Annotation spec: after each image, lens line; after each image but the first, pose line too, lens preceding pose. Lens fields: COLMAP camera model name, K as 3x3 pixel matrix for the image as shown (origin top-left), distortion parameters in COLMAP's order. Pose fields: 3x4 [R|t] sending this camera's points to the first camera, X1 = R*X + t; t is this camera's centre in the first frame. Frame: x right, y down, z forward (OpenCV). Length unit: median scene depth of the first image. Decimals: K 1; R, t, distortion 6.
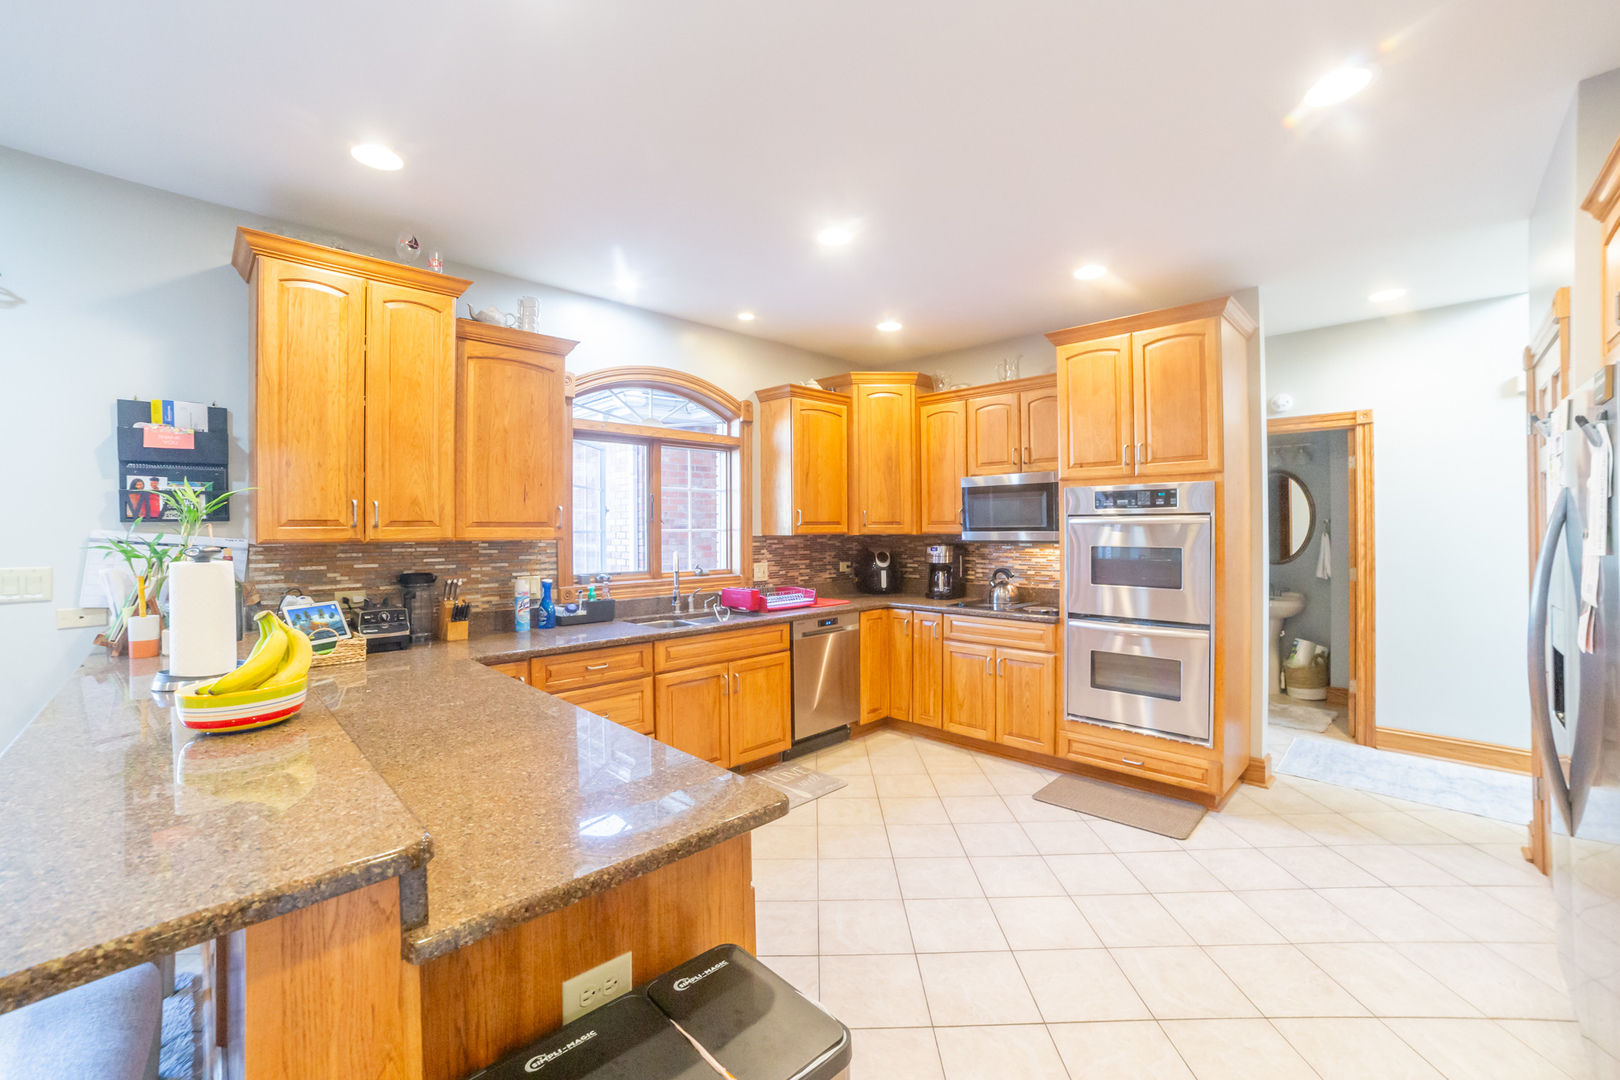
lens RADIAL K [[668.5, 0, 805.9], [0, 668.5, 522.5], [0, 0, 1]] dist [-0.056135, -0.000003]
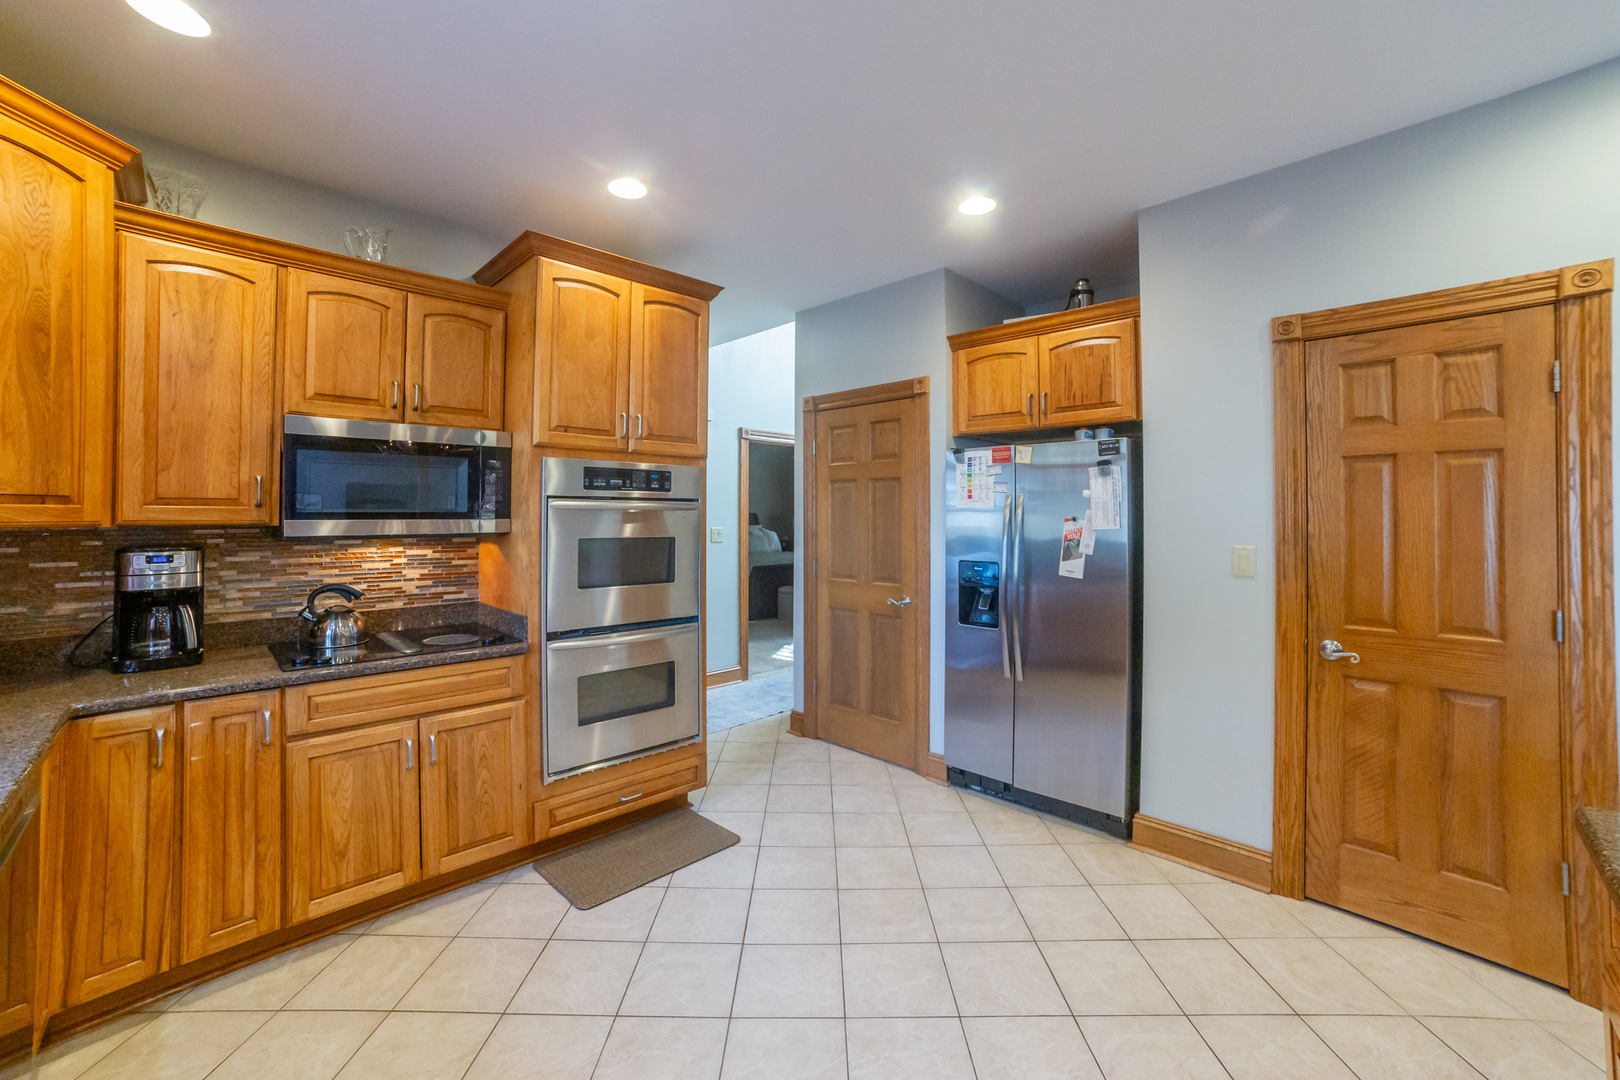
lens RADIAL K [[684.7, 0, 811.6], [0, 684.7, 511.5], [0, 0, 1]] dist [-0.000878, 0.000055]
pose [[-0.007034, 0.007834, 0.999945, -0.310958], [-0.012279, 0.999893, -0.007920, 0.007110], [-0.999900, -0.012334, -0.006937, 0.645113]]
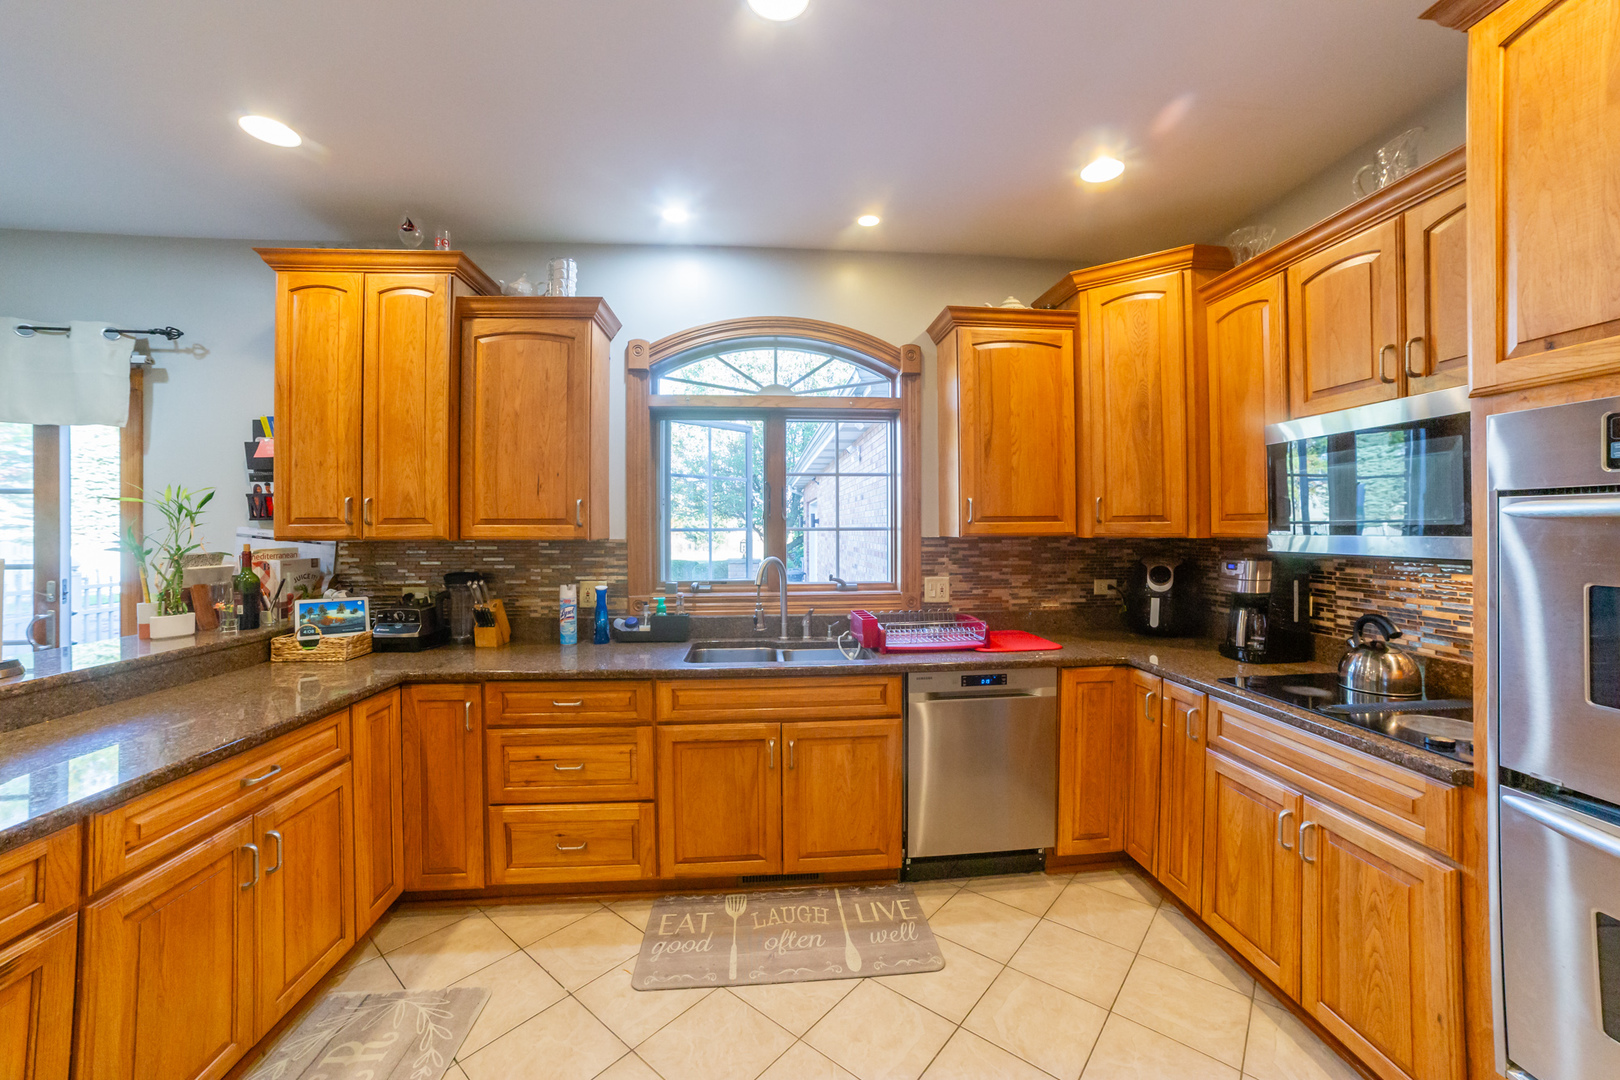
lens RADIAL K [[647.6, 0, 811.2], [0, 647.6, 521.1], [0, 0, 1]] dist [-0.096109, 0.047459]
pose [[0.770500, -0.002223, -0.637436, 0.288037], [0.004300, 0.999989, 0.001710, 0.001971], [0.637425, -0.004059, 0.770502, 0.453875]]
